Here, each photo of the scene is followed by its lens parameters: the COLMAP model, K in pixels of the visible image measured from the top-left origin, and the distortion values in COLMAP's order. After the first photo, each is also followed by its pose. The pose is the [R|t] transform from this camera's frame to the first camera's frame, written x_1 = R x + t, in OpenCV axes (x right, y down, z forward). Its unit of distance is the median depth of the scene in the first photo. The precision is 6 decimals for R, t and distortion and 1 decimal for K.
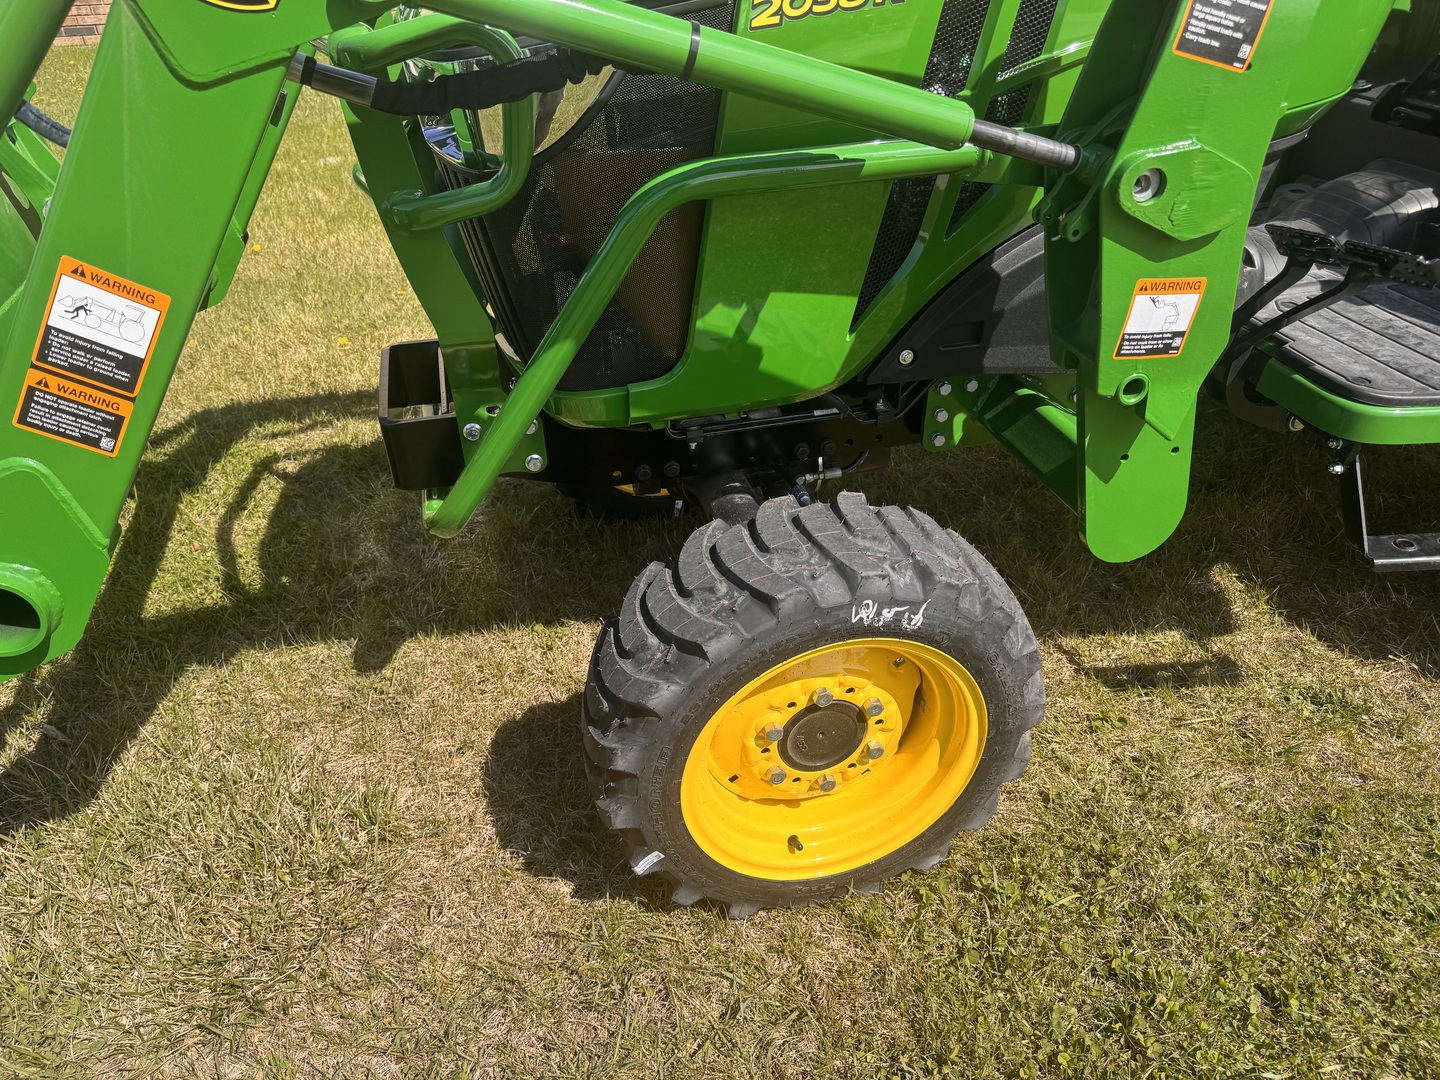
lens RADIAL K [[1019.4, 0, 705.2], [0, 1019.4, 525.5], [0, 0, 1]] dist [0.103953, -0.147625]
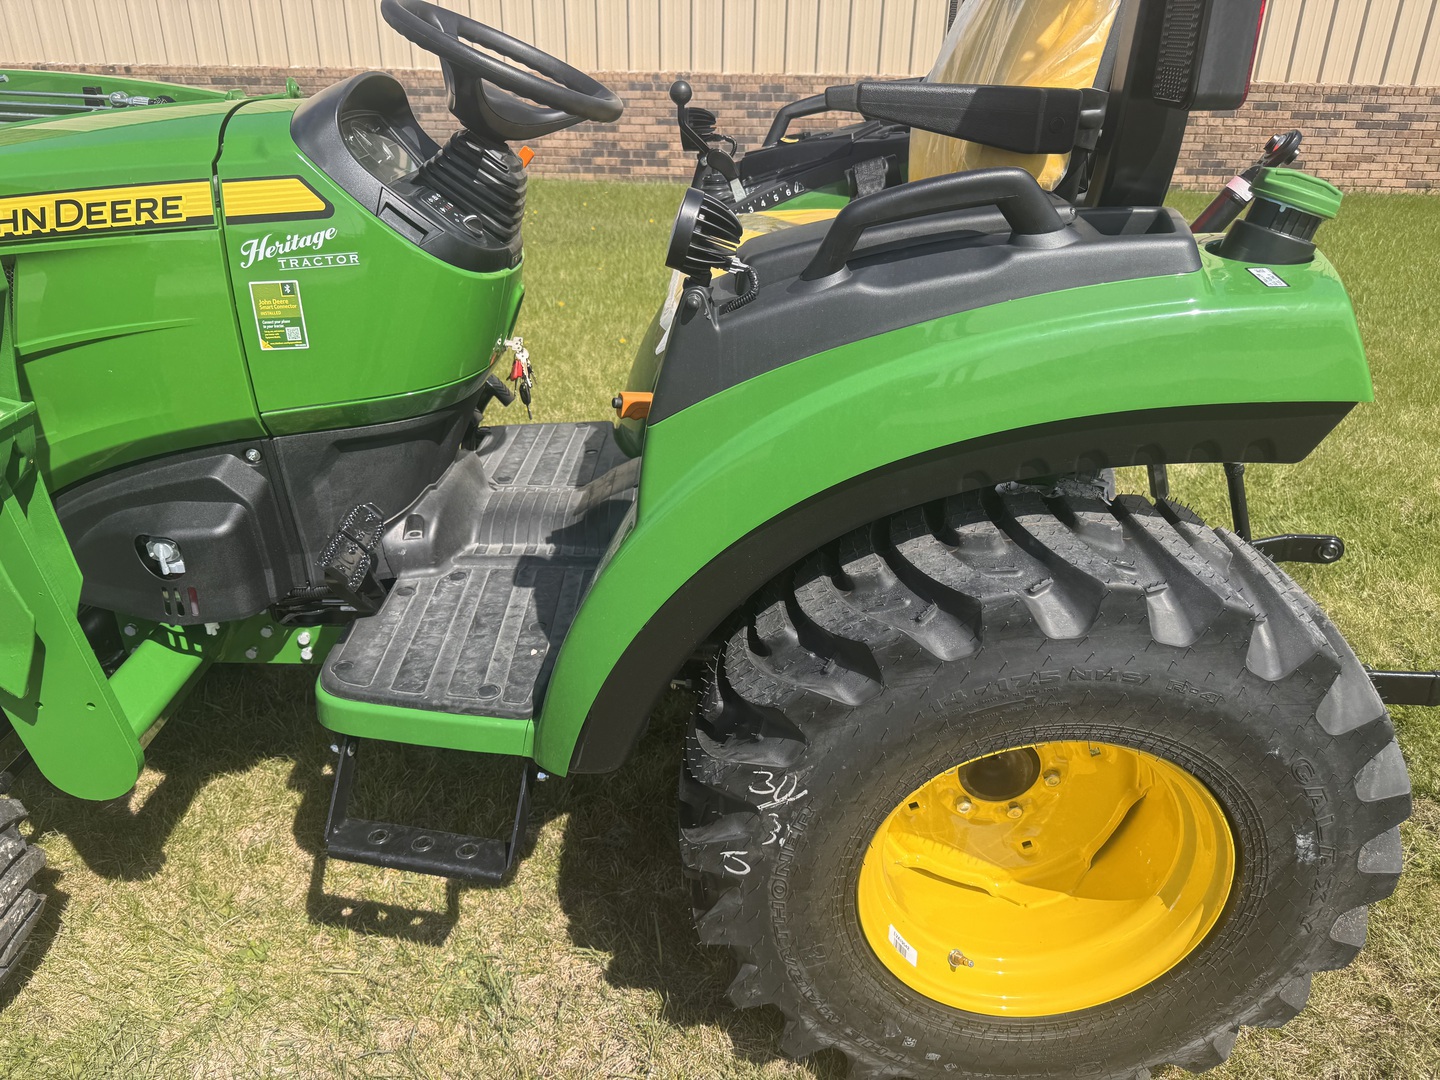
lens RADIAL K [[1038.1, 0, 701.0], [0, 1038.1, 531.1], [0, 0, 1]] dist [0.025109, -0.043823]
pose [[0.967454, 0.135764, -0.213546, 1.245373], [-0.158294, 0.983084, -0.092132, -0.246548], [0.197425, 0.122936, 0.972579, 0.052610]]
